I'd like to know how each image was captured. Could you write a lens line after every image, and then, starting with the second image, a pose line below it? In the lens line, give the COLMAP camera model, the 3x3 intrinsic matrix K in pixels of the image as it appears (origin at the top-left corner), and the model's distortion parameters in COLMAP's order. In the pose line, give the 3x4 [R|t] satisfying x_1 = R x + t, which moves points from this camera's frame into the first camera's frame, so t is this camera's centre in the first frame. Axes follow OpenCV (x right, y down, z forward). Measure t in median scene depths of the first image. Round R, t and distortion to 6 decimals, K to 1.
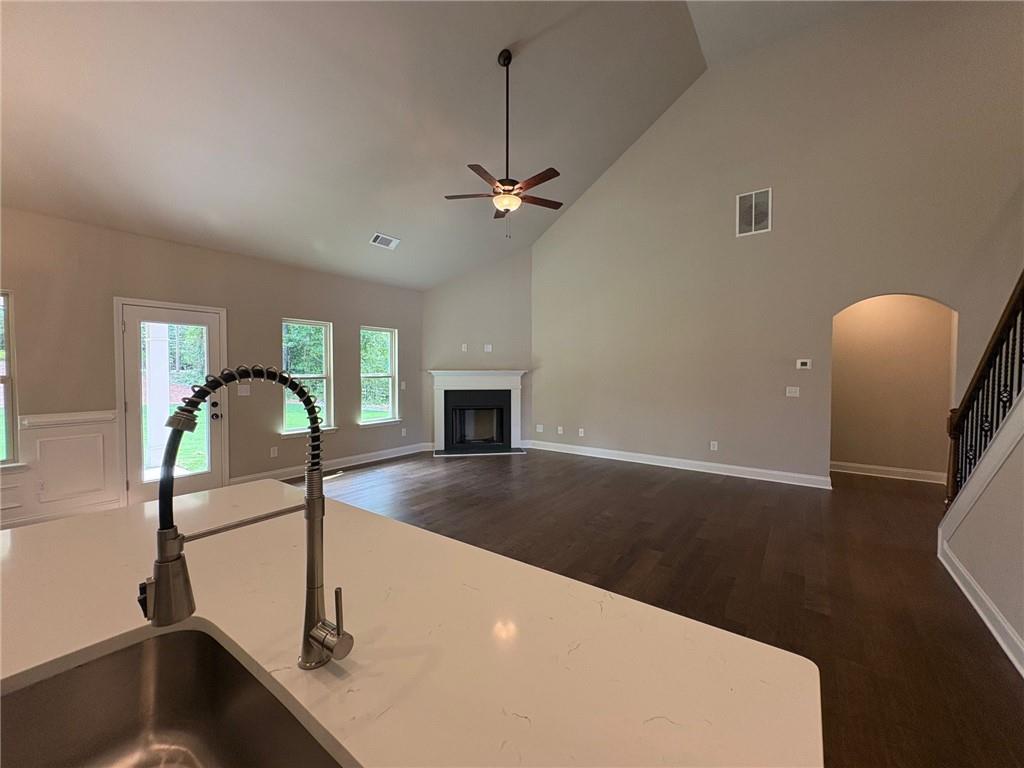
lens RADIAL K [[409.6, 0, 512.5], [0, 409.6, 382.7], [0, 0, 1]] dist [0.000055, -0.000439]
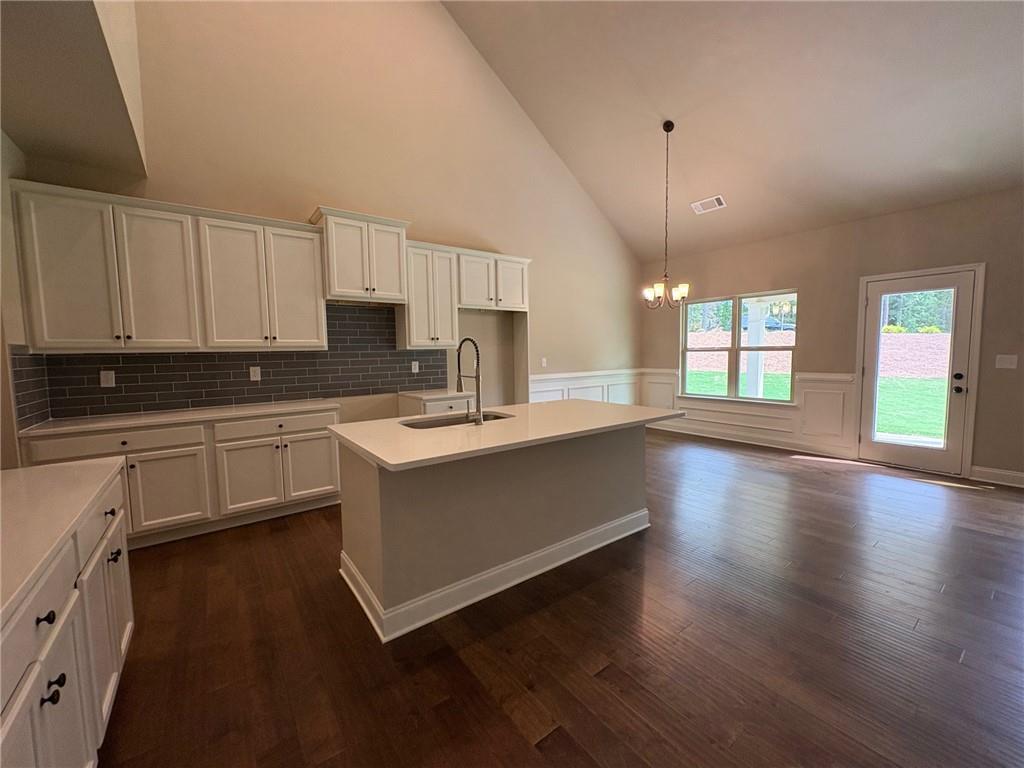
lens RADIAL K [[409.6, 0, 512.3], [0, 409.6, 383.1], [0, 0, 1]] dist [0.000055, -0.000439]
pose [[-0.301048, 0.073927, -0.950739, 0.322028], [-0.015243, 0.996490, 0.082311, 0.007703], [0.953487, 0.039272, -0.298864, 0.279391]]
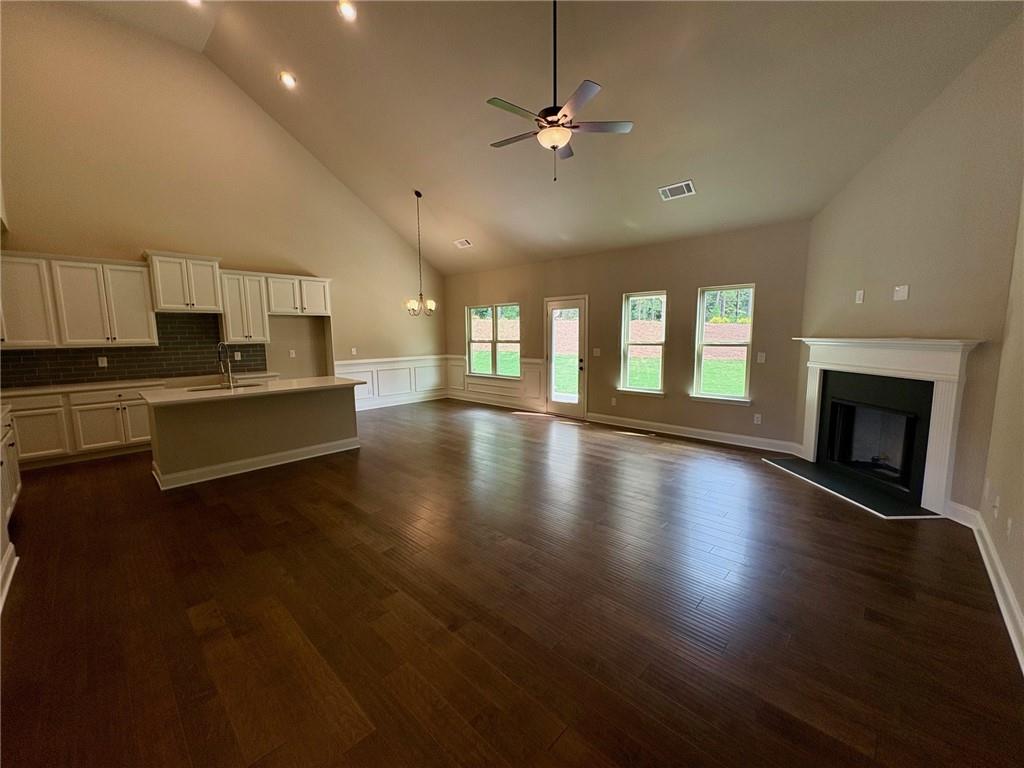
lens RADIAL K [[409.6, 0, 513.0], [0, 409.6, 382.2], [0, 0, 1]] dist [0.000055, -0.000439]
pose [[-0.134746, 0.115199, -0.984161, 0.637675], [-0.020724, 0.992674, 0.119033, -0.033572], [0.990663, 0.036435, -0.131372, 0.764150]]
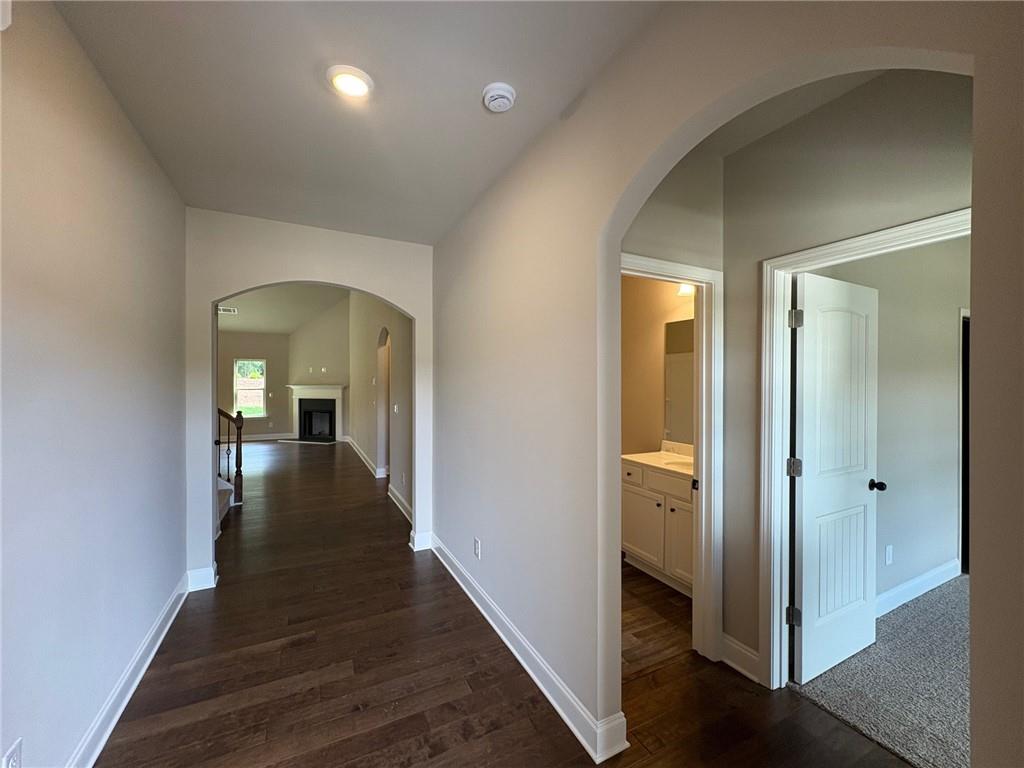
lens RADIAL K [[409.6, 0, 512.2], [0, 409.6, 385.5], [0, 0, 1]] dist [0.000055, -0.000439]
pose [[0.890885, 0.003760, -0.454214, 1.497476], [-0.015900, 0.999611, -0.022912, -0.009547], [0.453951, 0.027634, 0.890598, 0.025401]]
